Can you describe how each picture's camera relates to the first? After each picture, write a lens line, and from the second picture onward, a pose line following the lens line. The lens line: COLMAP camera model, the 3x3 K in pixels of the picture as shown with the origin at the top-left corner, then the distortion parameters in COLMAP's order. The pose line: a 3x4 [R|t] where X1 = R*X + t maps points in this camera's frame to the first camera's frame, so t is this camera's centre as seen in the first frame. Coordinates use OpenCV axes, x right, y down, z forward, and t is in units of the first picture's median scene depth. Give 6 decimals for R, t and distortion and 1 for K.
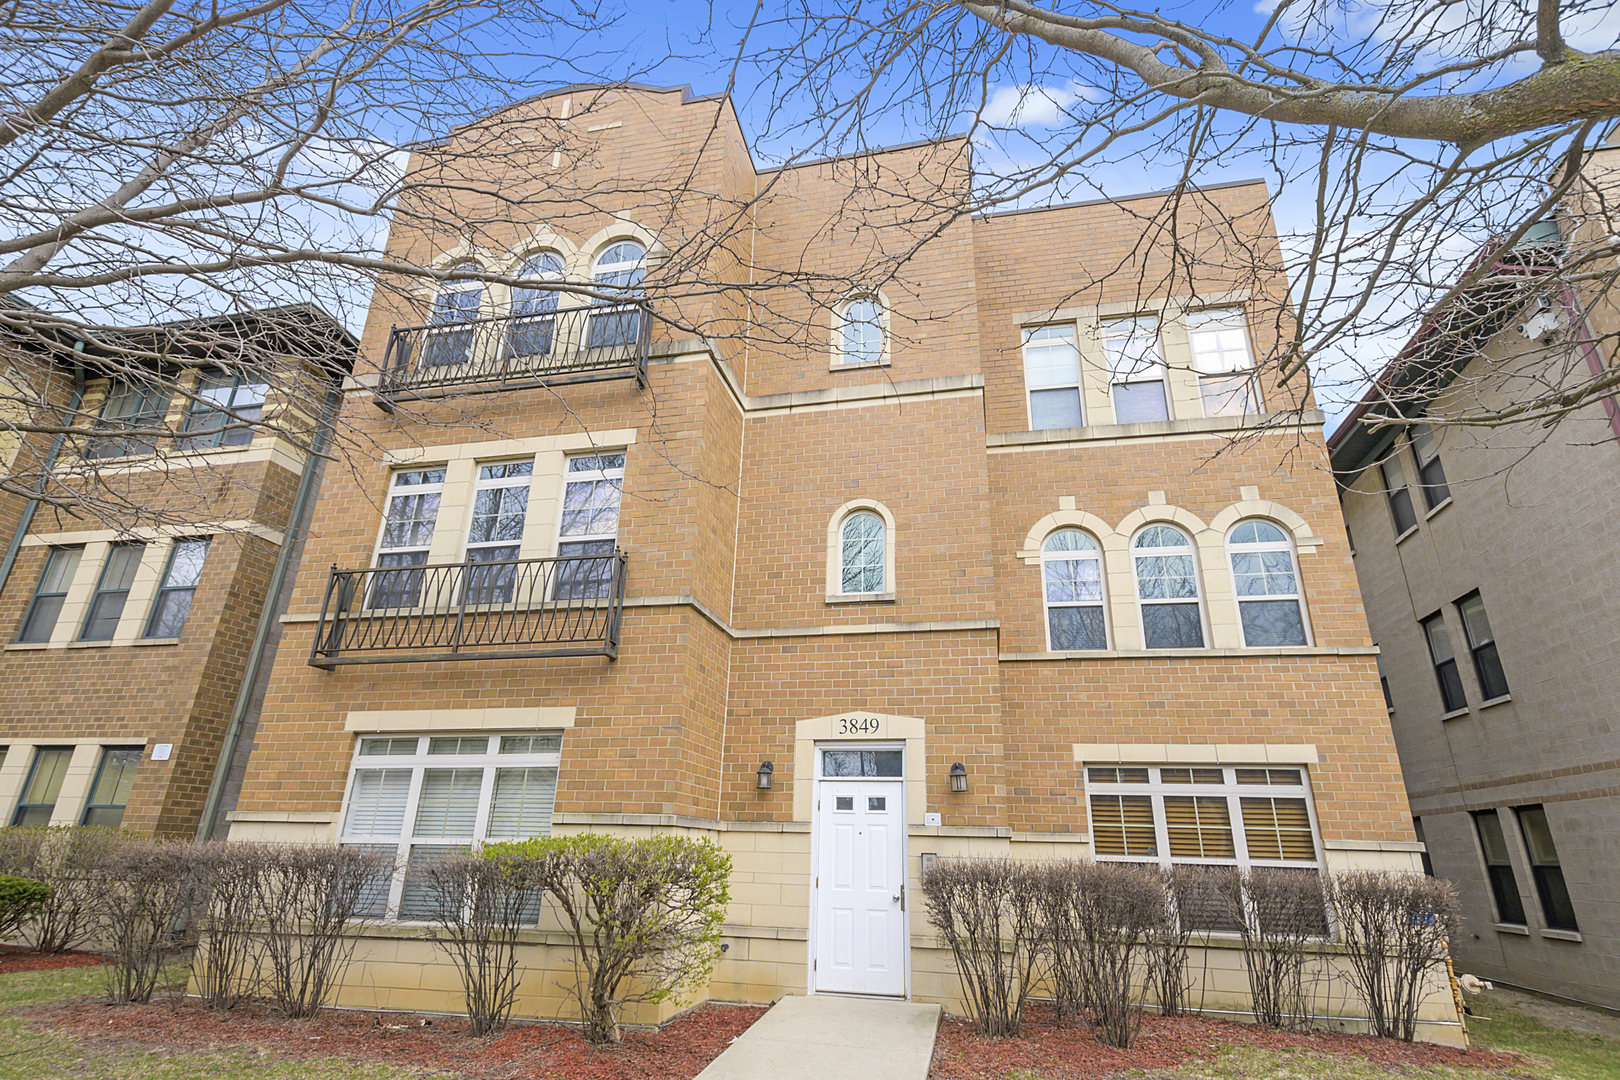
lens RADIAL K [[814.1, 0, 810.0], [0, 814.1, 540.0], [0, 0, 1]] dist [0.000489, 0.000698]
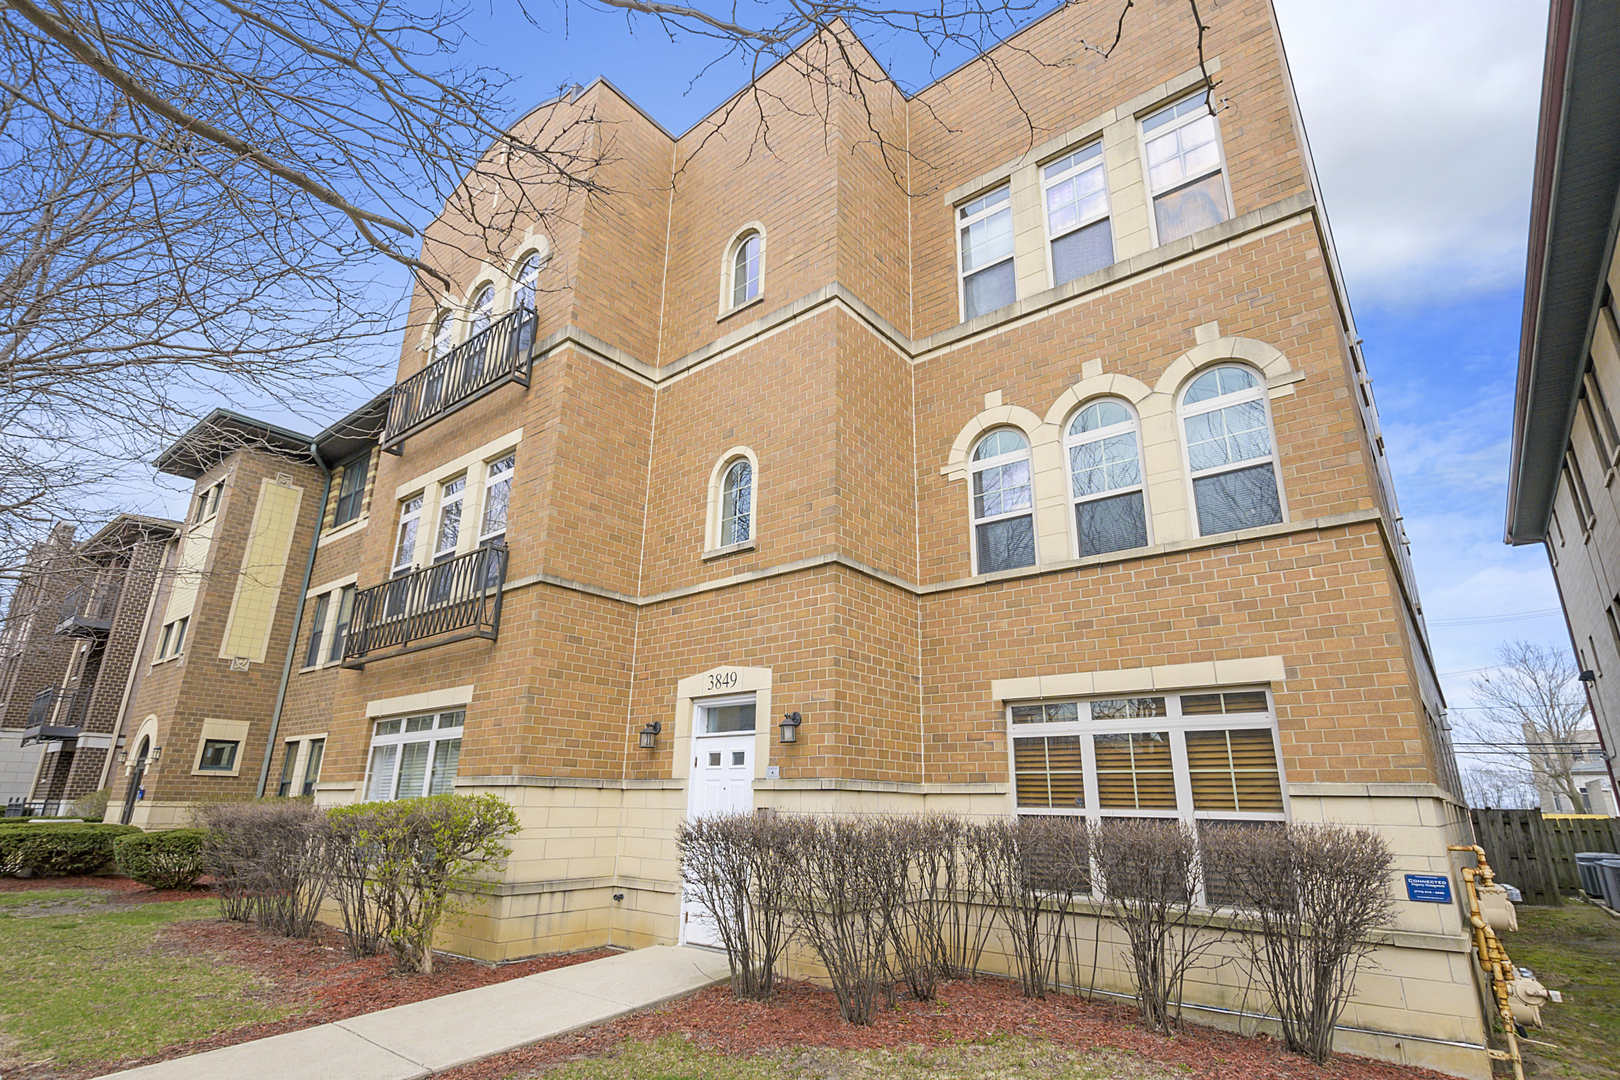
lens RADIAL K [[808.0, 0, 805.3], [0, 808.0, 547.6], [0, 0, 1]] dist [-0.000574, -0.000060]
pose [[0.891171, -0.149497, -0.428329, 0.554260], [0.171111, 0.985177, 0.012160, 0.072217], [0.420162, -0.084128, 0.903541, 0.170108]]
